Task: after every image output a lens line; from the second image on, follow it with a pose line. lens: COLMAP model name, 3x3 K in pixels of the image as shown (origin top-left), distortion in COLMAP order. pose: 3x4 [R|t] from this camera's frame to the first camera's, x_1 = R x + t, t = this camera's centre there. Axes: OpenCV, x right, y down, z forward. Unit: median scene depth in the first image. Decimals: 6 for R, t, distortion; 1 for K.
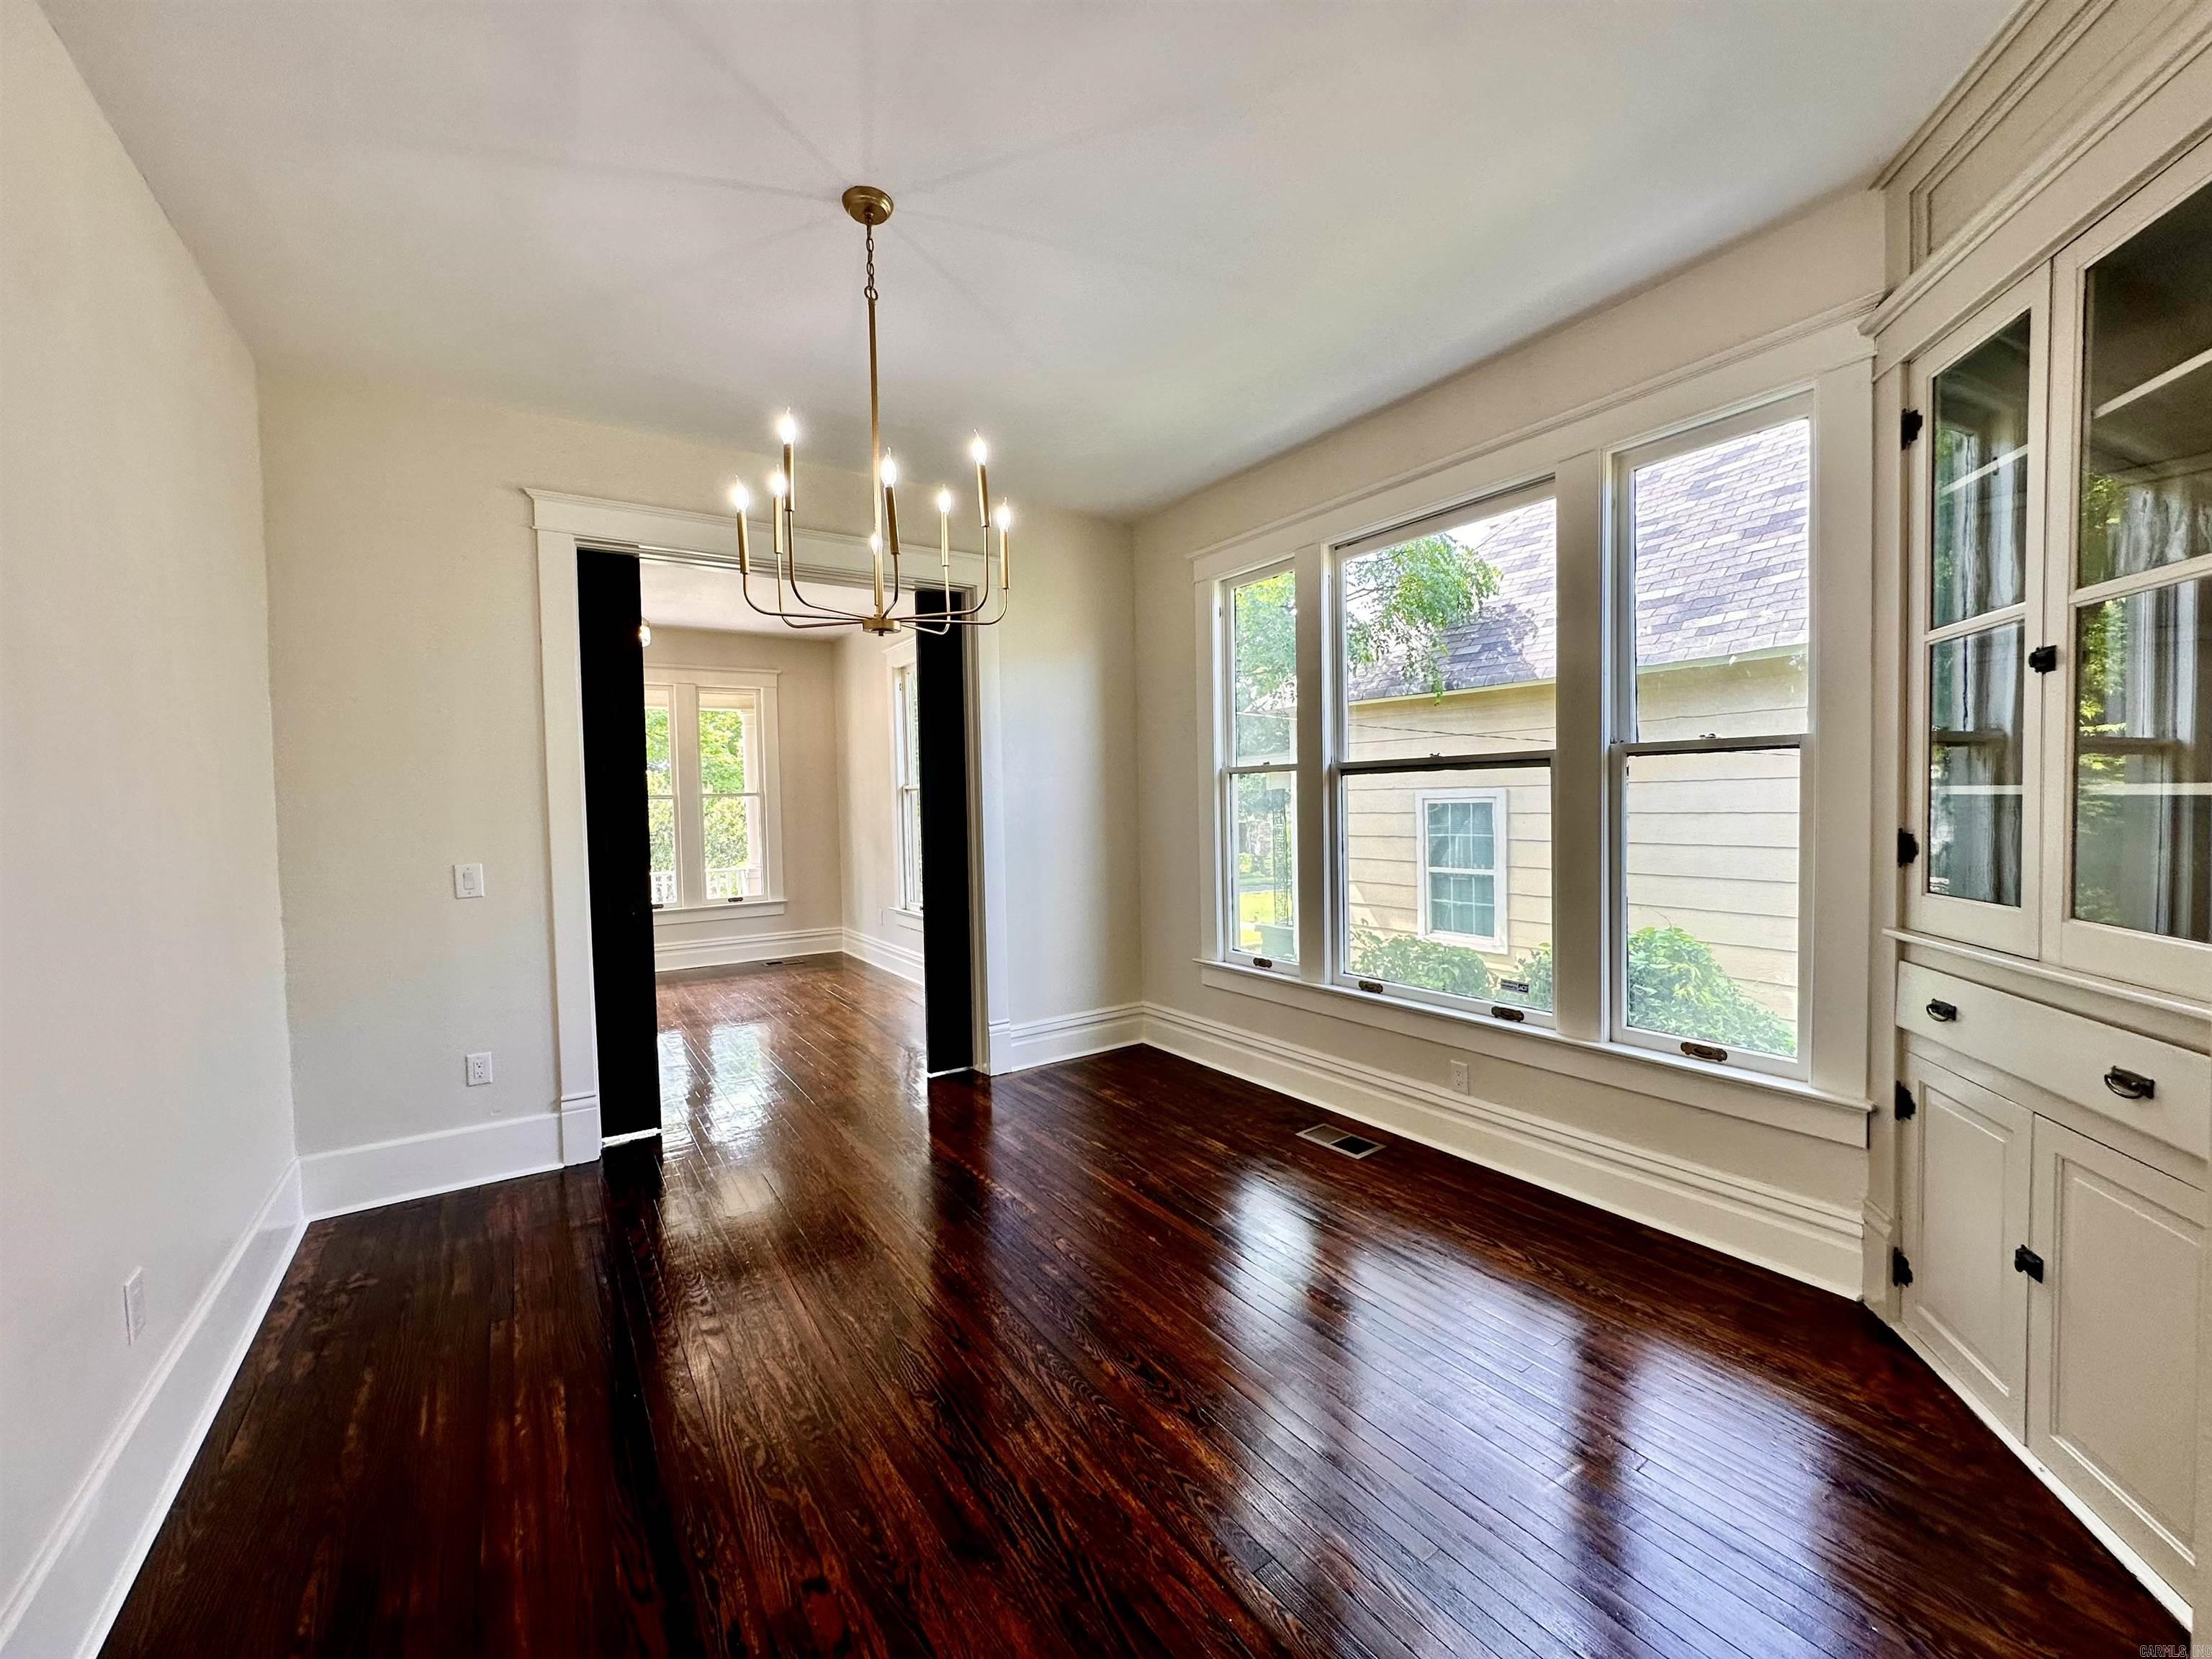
lens RADIAL K [[884.9, 0, 1106.0], [0, 884.9, 829.5], [0, 0, 1]] dist [-0.005035, 0.000722]
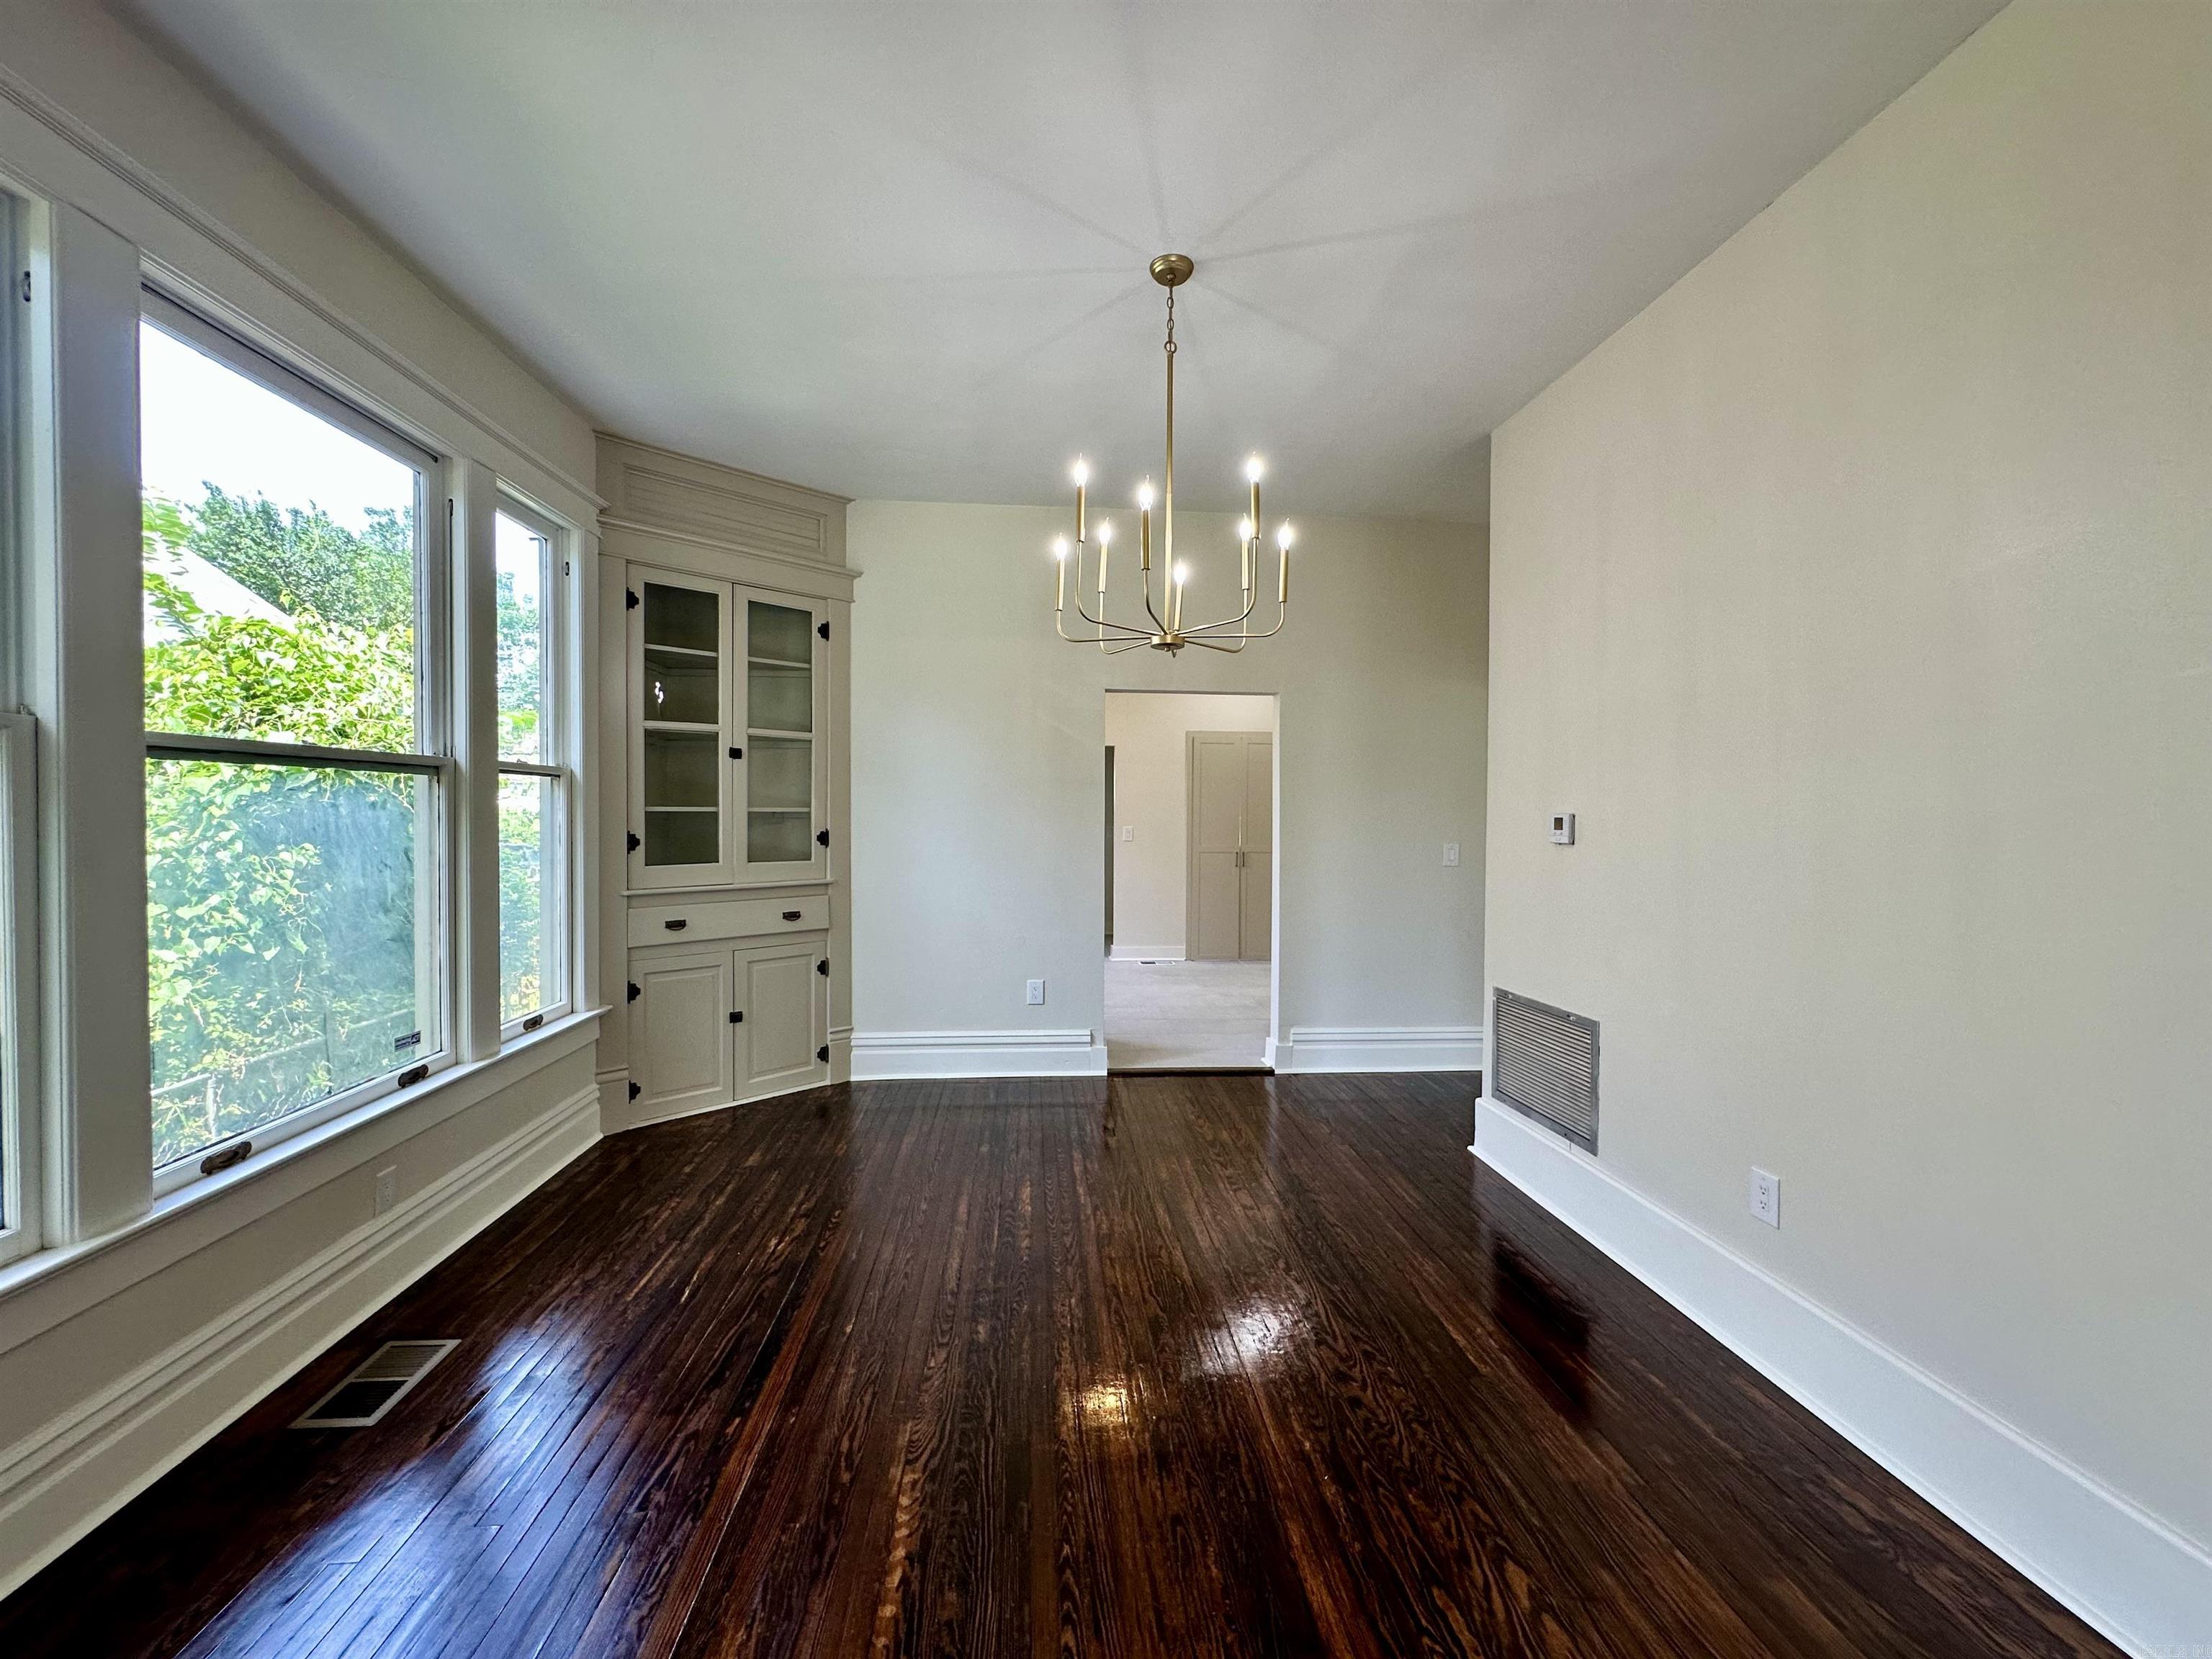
lens RADIAL K [[884.9, 0, 1106.0], [0, 884.9, 829.5], [0, 0, 1]] dist [-0.005035, 0.000722]
pose [[-0.873703, 0.005867, 0.486424, -0.731384], [0.030292, 0.998643, 0.042365, -0.047986], [-0.485515, 0.051750, -0.872695, 2.039927]]
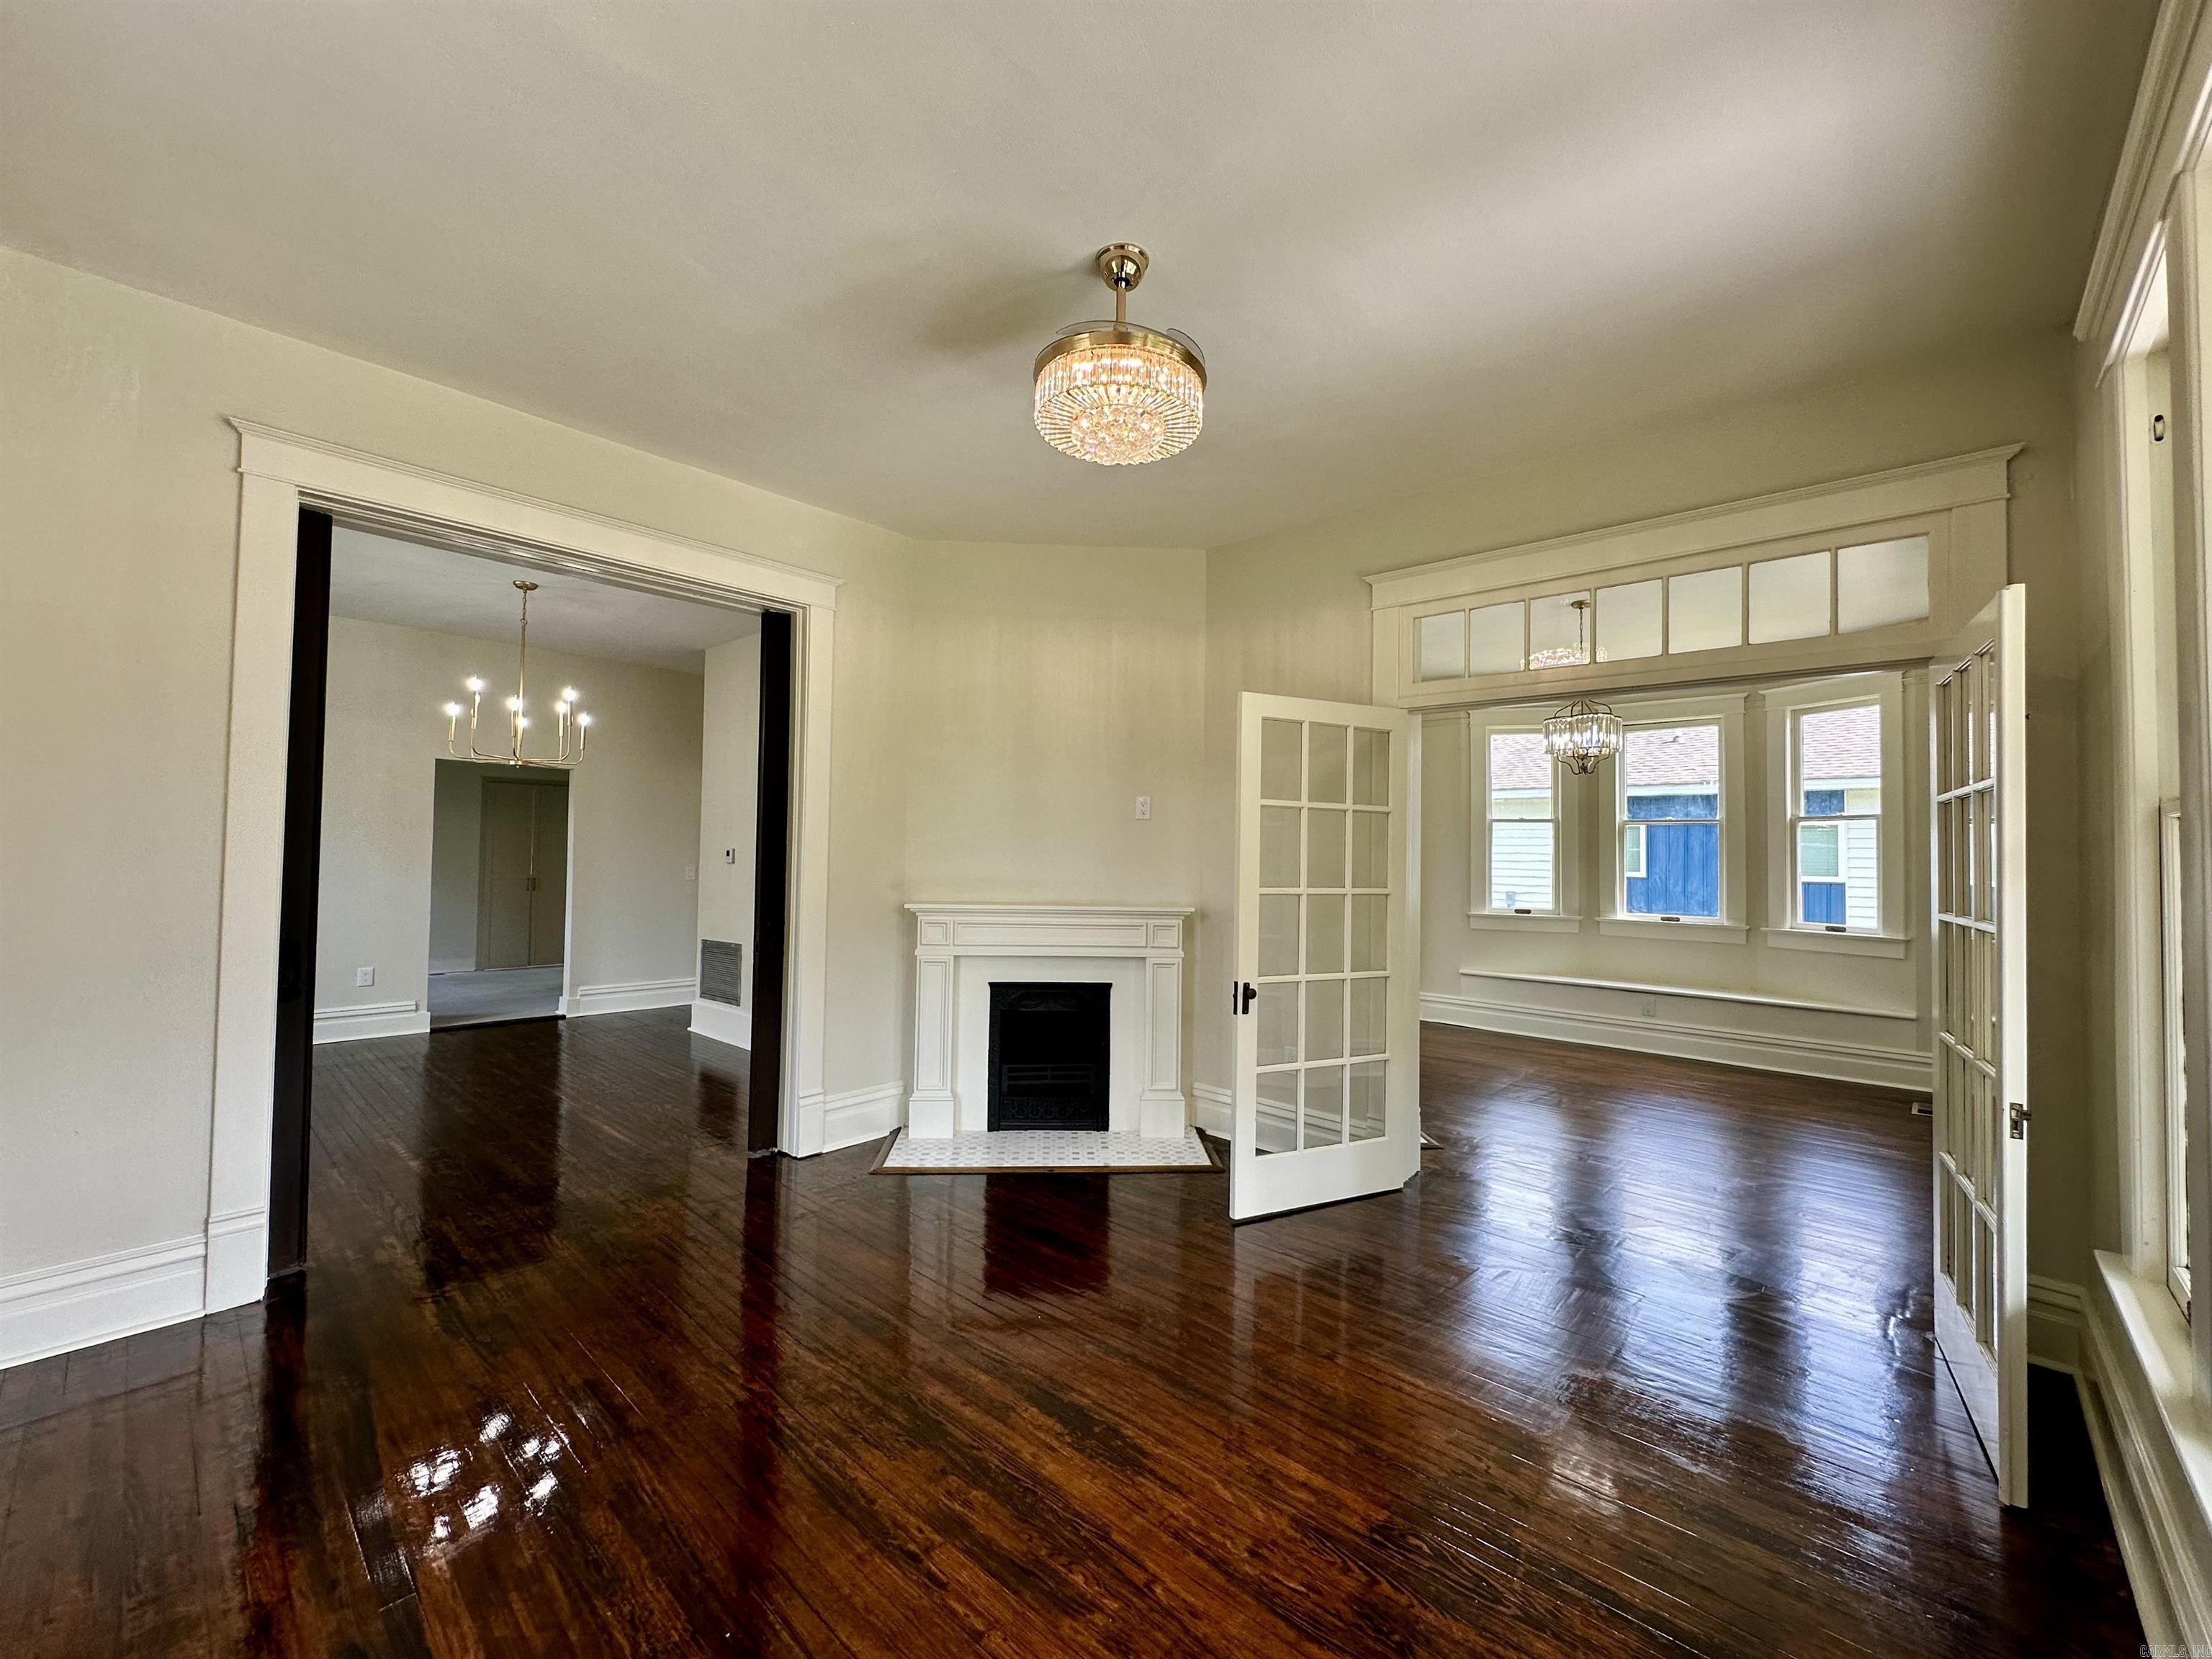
lens RADIAL K [[868.4, 0, 1106.0], [0, 868.4, 829.5], [0, 0, 1]] dist [-0.007734, -0.000105]
pose [[-0.969813, -0.001642, -0.243844, -1.146905], [-0.004882, 0.999908, 0.012686, -0.094174], [0.243800, 0.013494, -0.969732, 3.417789]]
